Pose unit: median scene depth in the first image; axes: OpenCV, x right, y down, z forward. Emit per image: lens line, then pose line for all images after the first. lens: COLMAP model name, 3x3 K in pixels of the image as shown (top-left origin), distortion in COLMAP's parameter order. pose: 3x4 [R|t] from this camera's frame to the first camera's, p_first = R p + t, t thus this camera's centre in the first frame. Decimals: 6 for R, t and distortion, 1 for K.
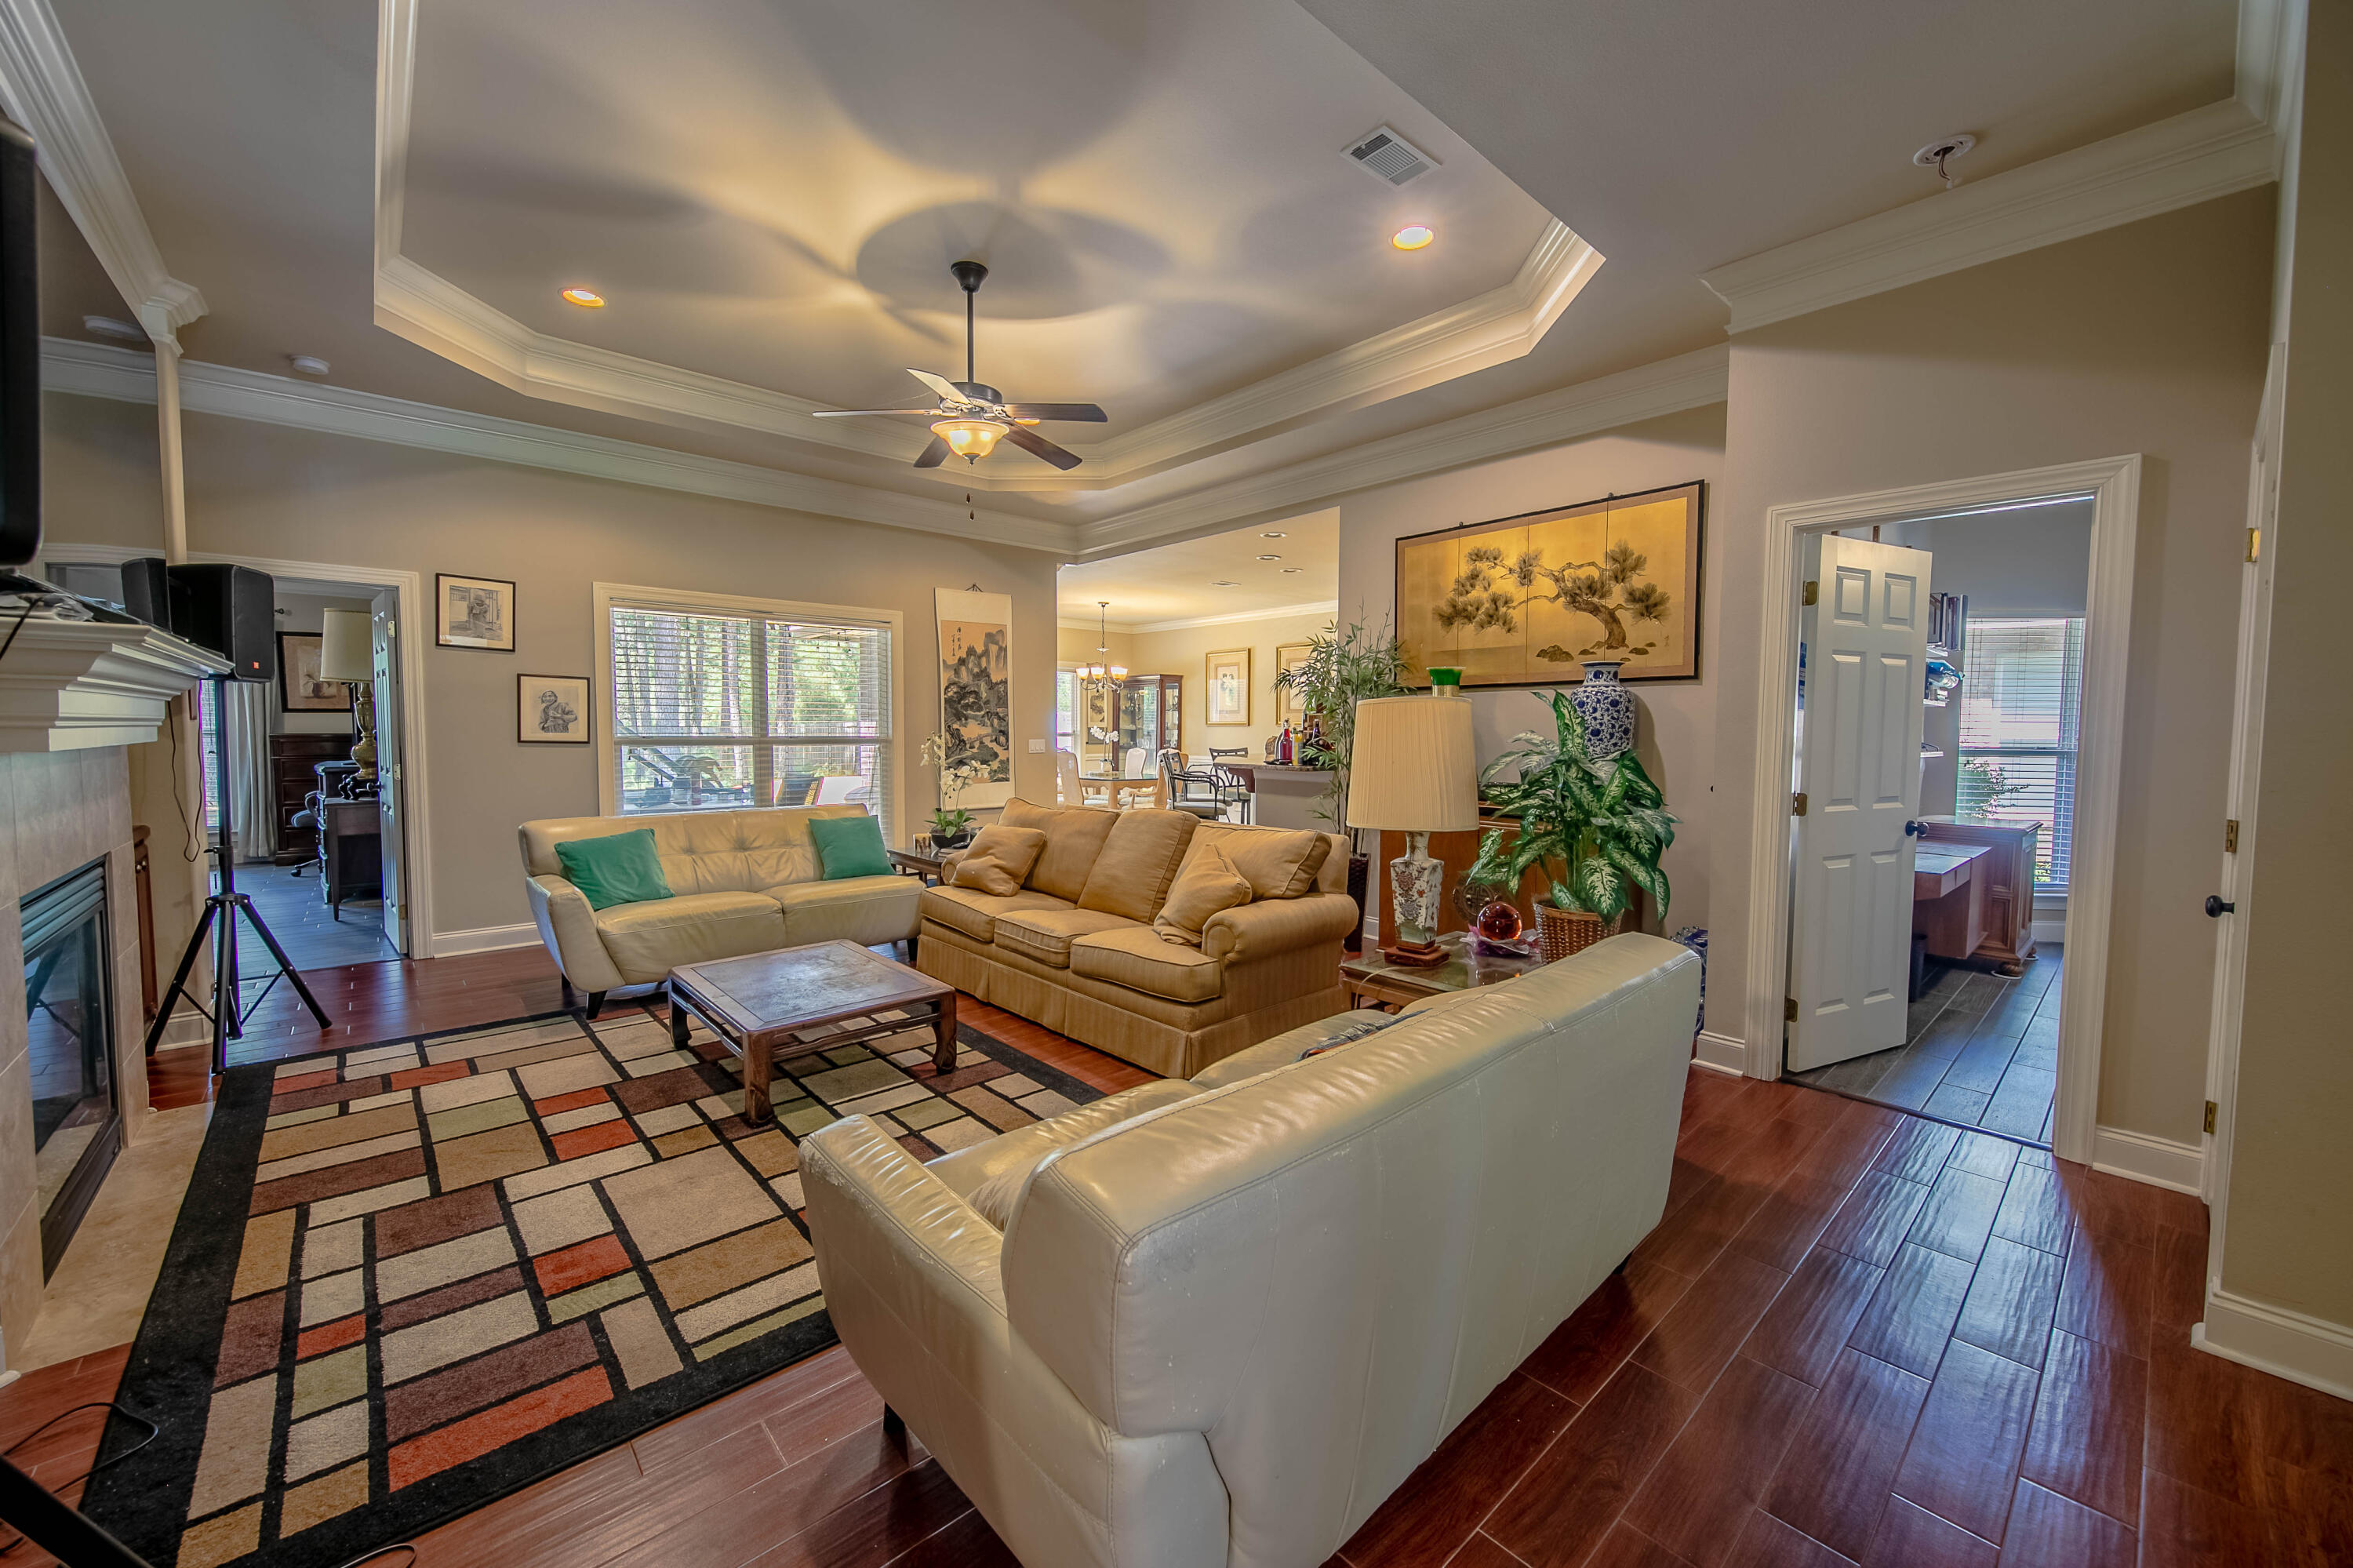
lens RADIAL K [[894.7, 0, 1182.3], [0, 894.7, 777.2], [0, 0, 1]] dist [0.008546, -0.004552]
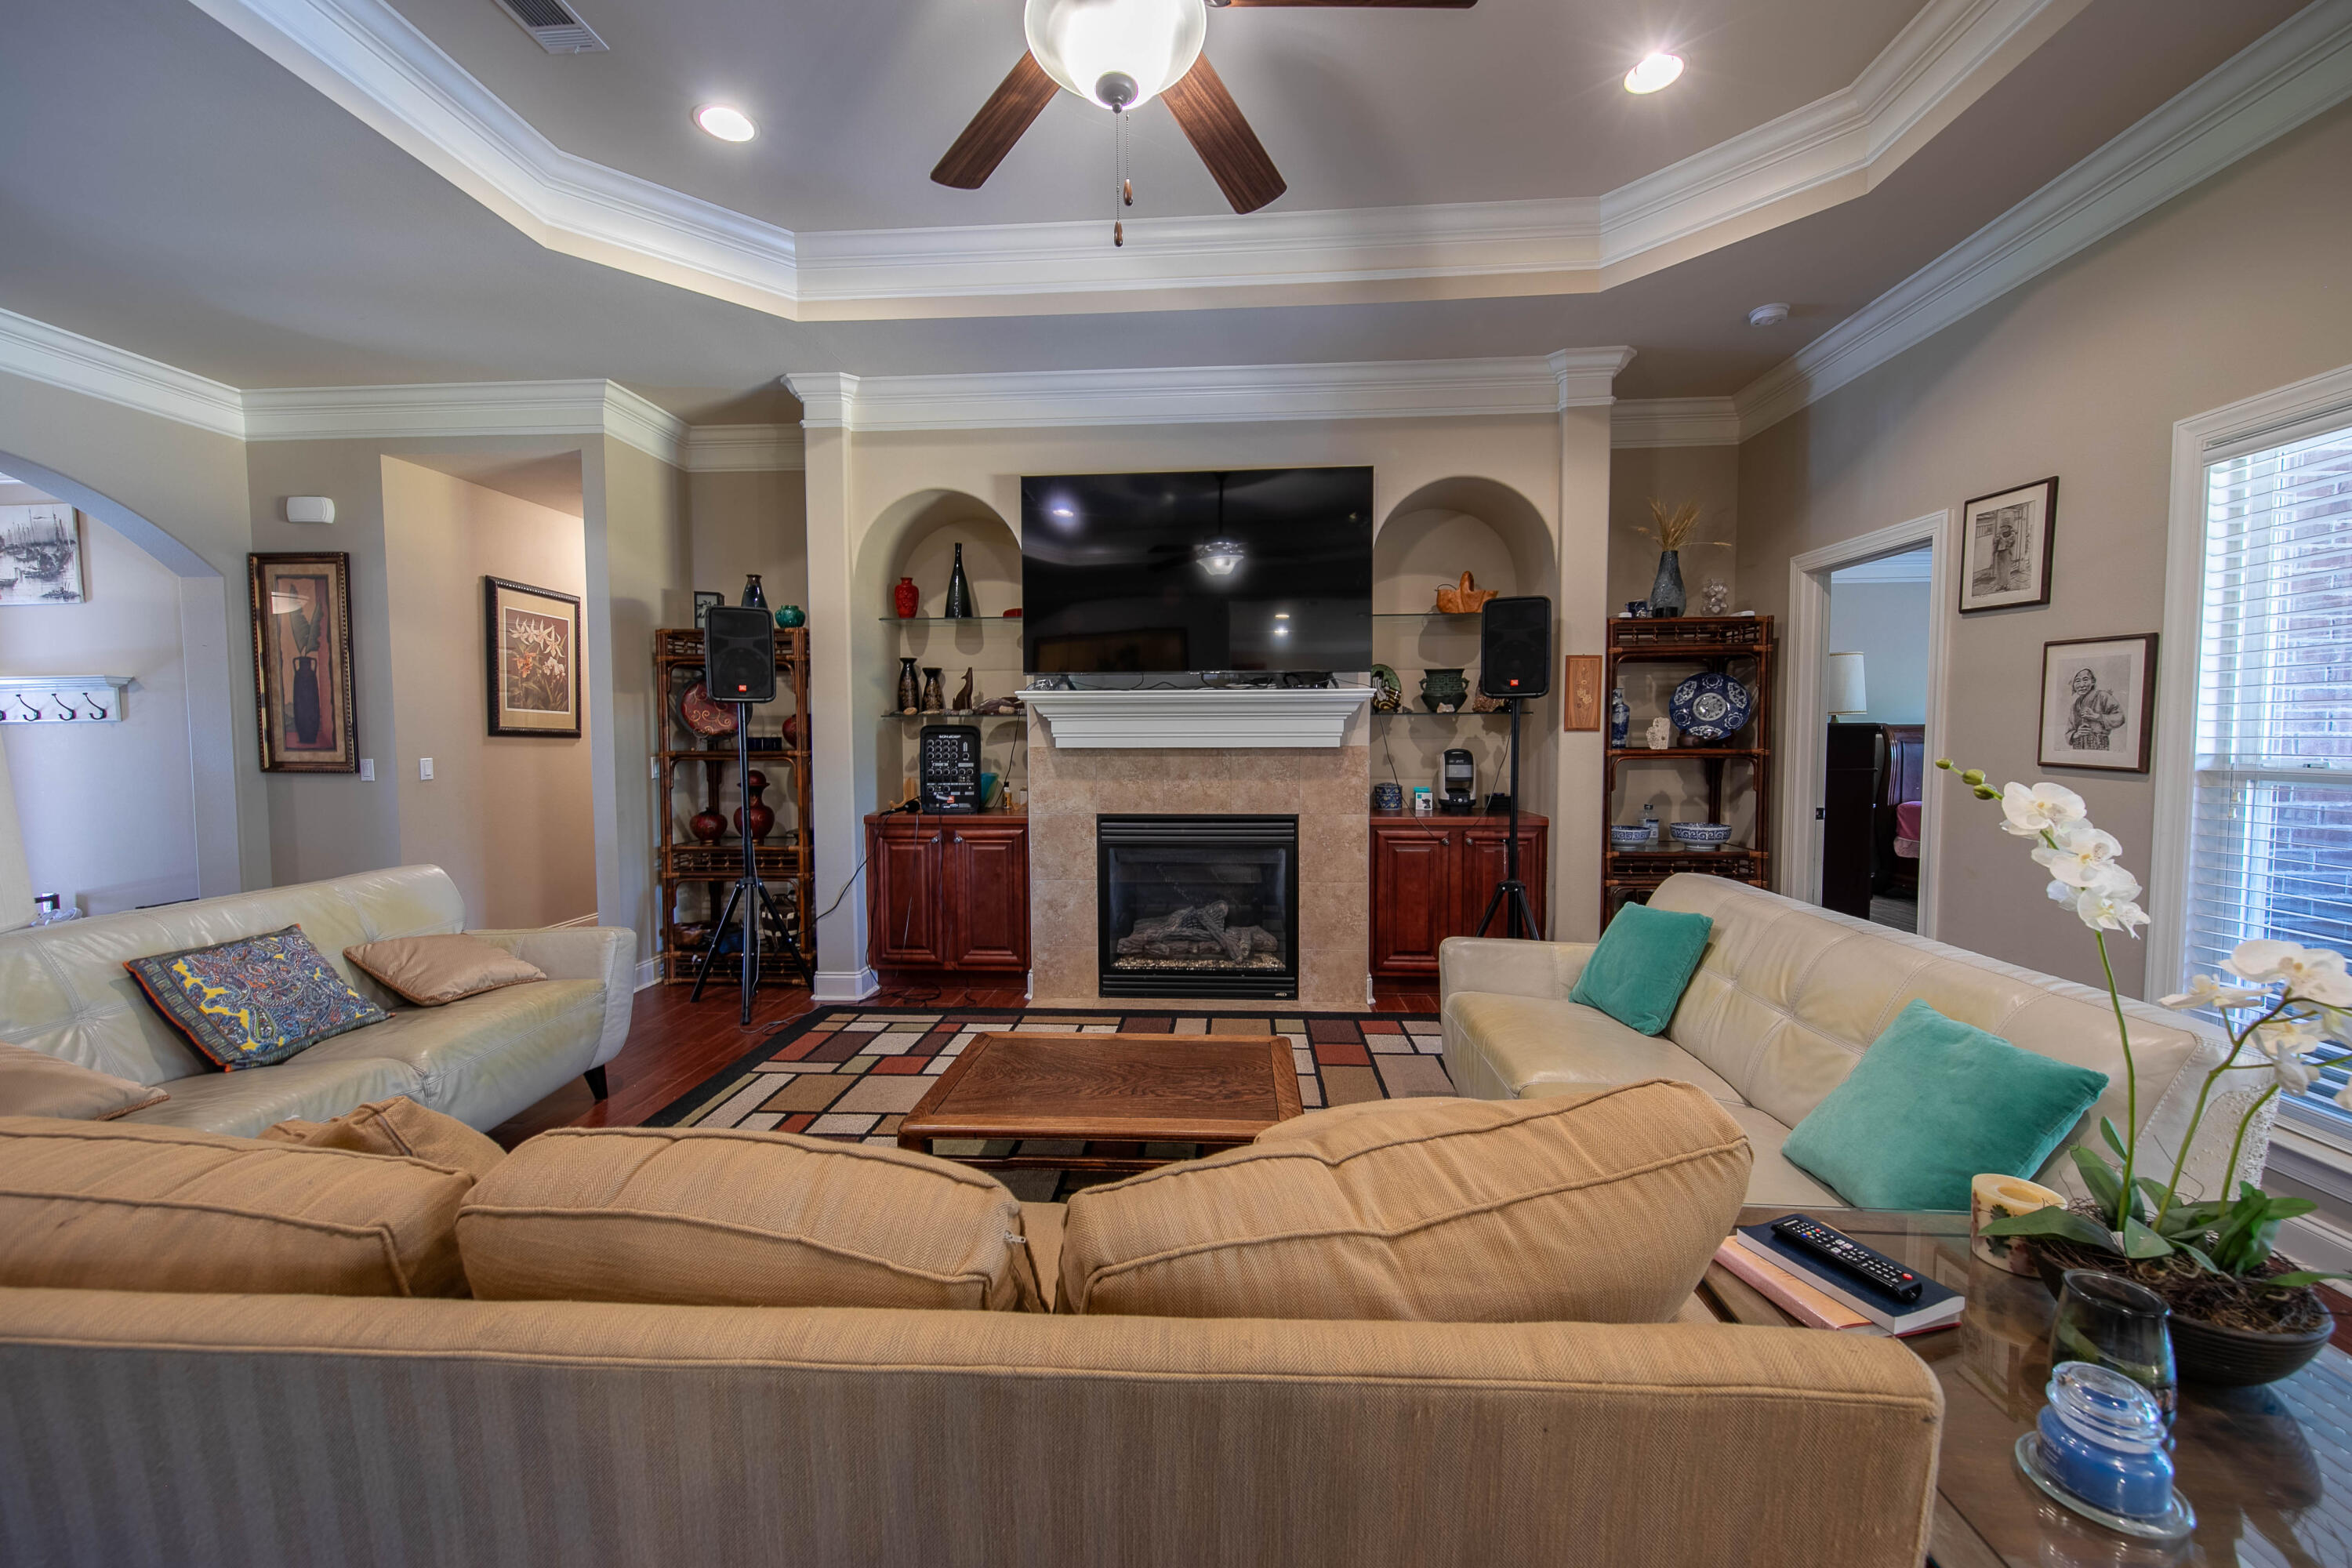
lens RADIAL K [[895.3, 0, 1182.7], [0, 895.3, 777.0], [0, 0, 1]] dist [0.008908, -0.003638]
pose [[-0.719376, 0.032118, -0.693878, 0.037254], [-0.038902, 0.995500, 0.086410, -0.067073], [0.693530, 0.089154, -0.714890, 1.161052]]
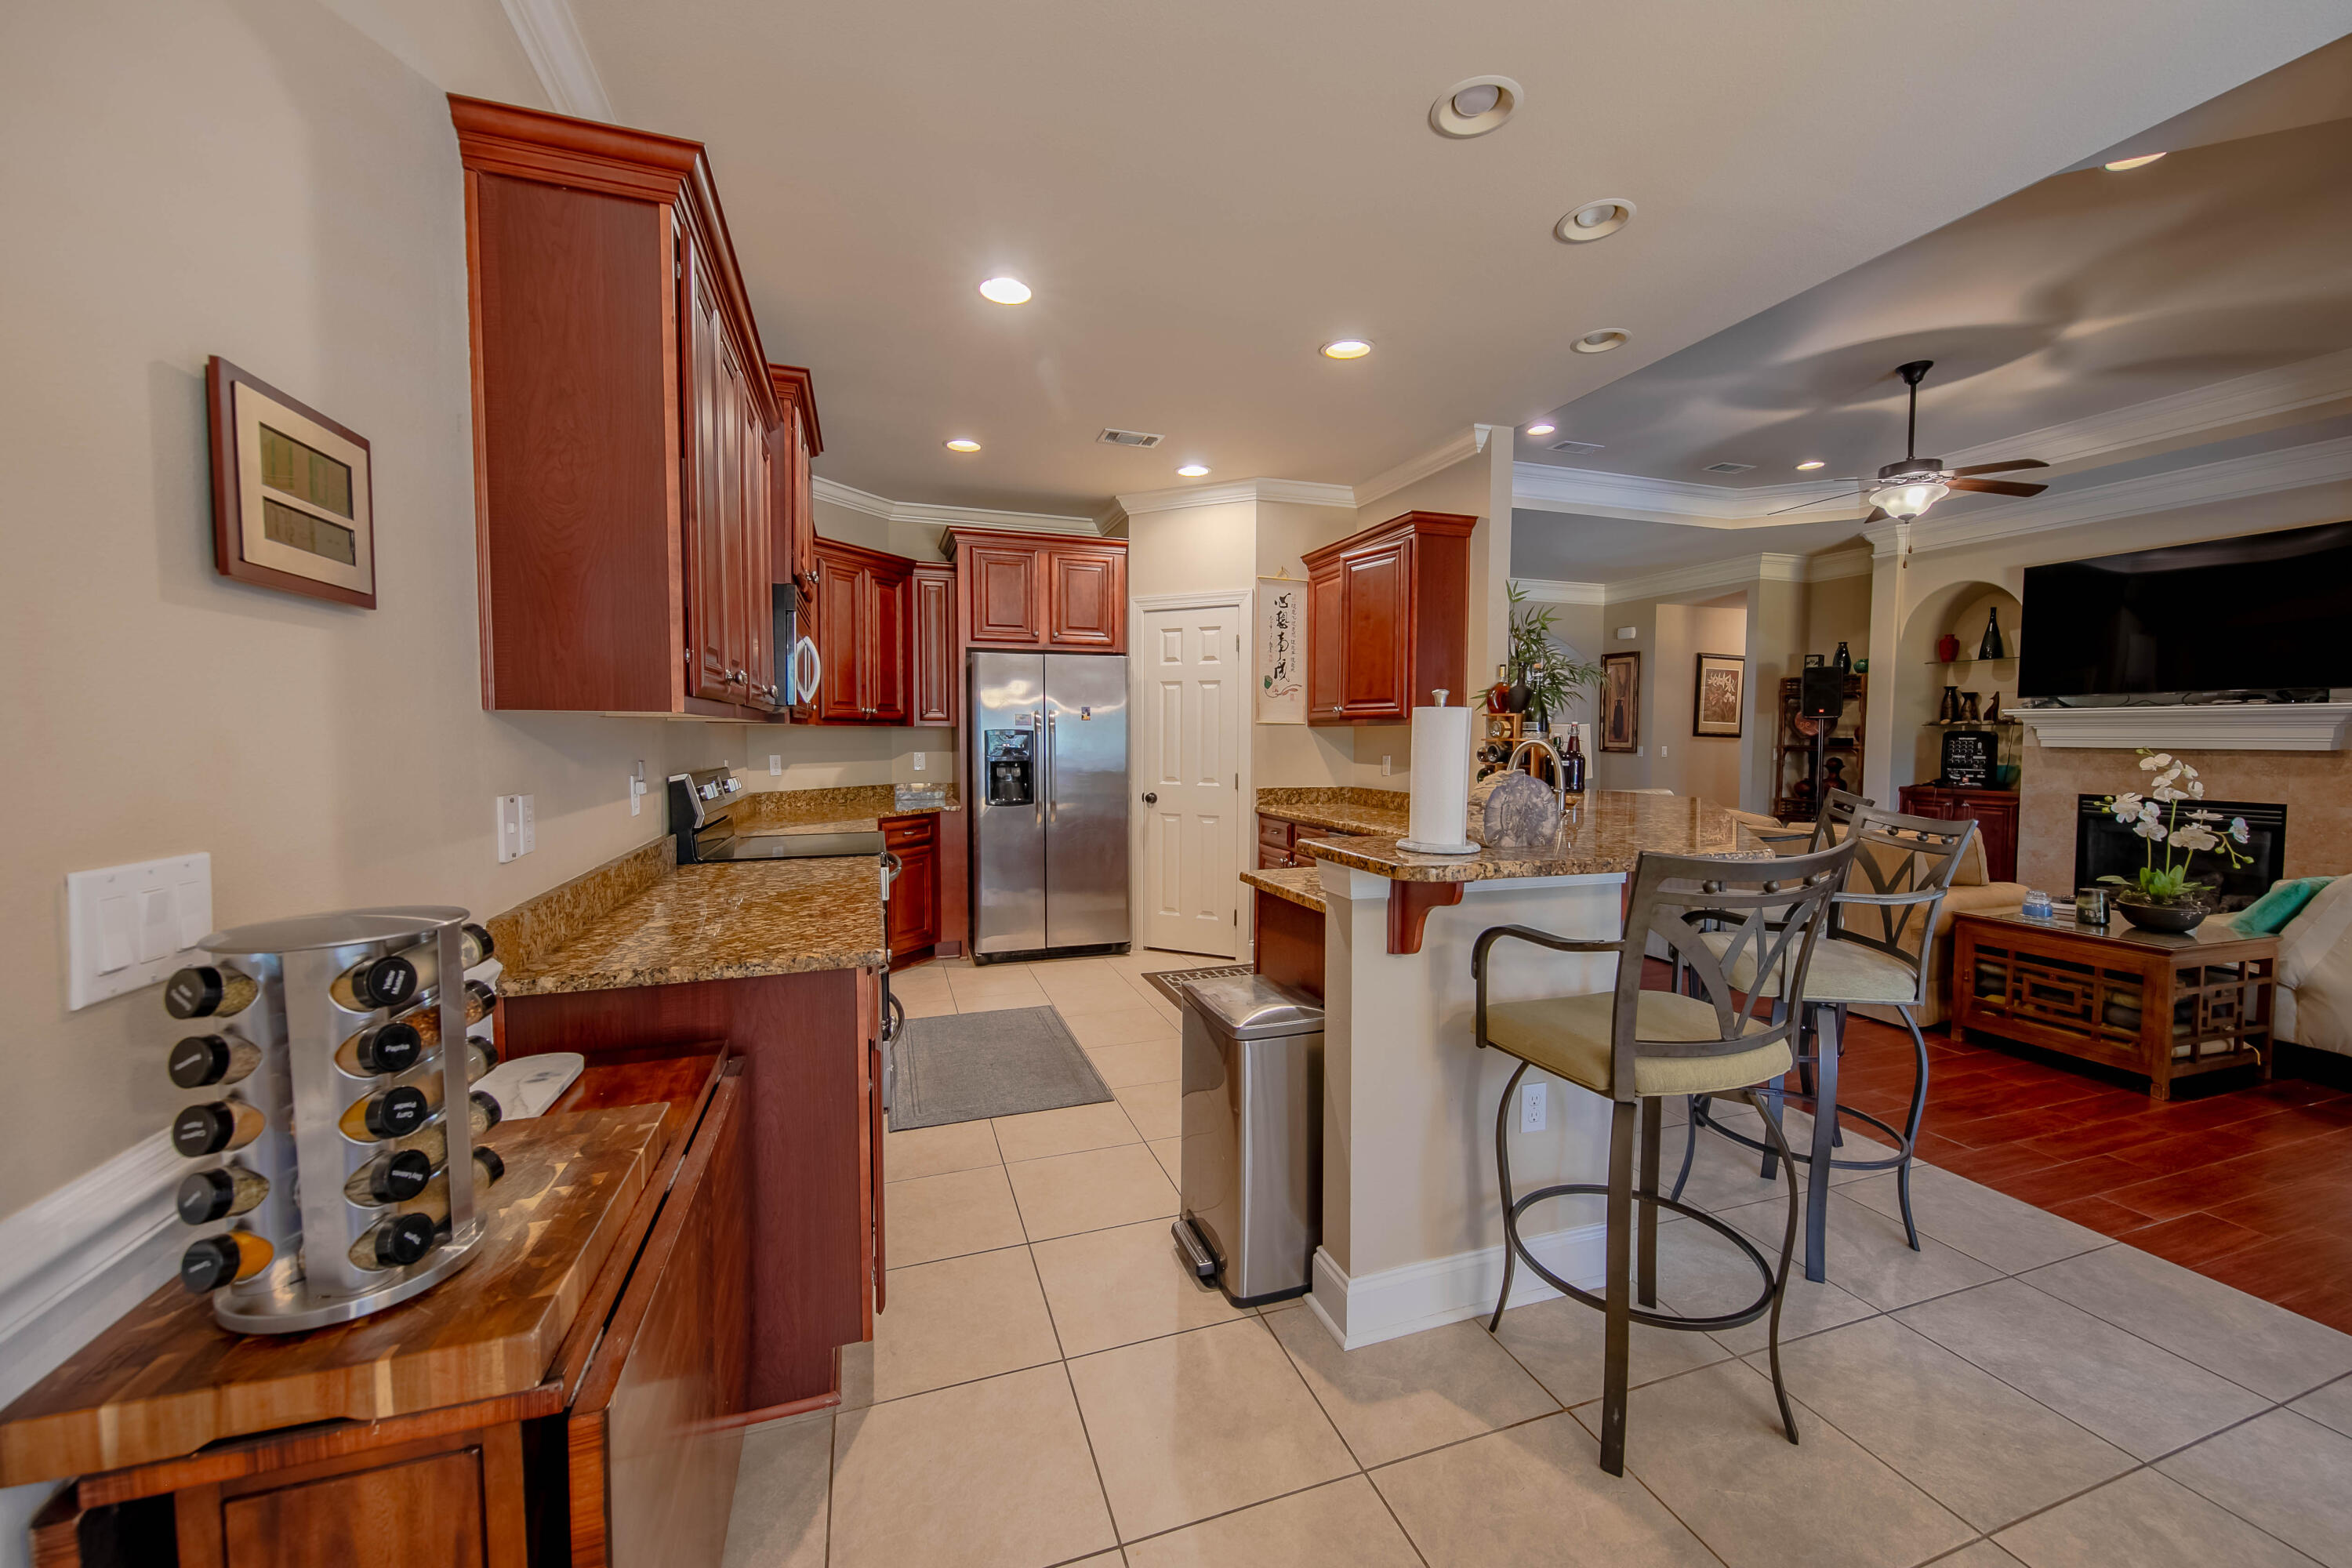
lens RADIAL K [[895.3, 0, 1182.7], [0, 895.3, 777.0], [0, 0, 1]] dist [0.008908, -0.003638]
pose [[-0.919769, -0.029094, 0.391381, 0.157667], [0.011674, 0.994779, 0.101382, -0.121046], [-0.392287, 0.097817, -0.914627, 2.186773]]
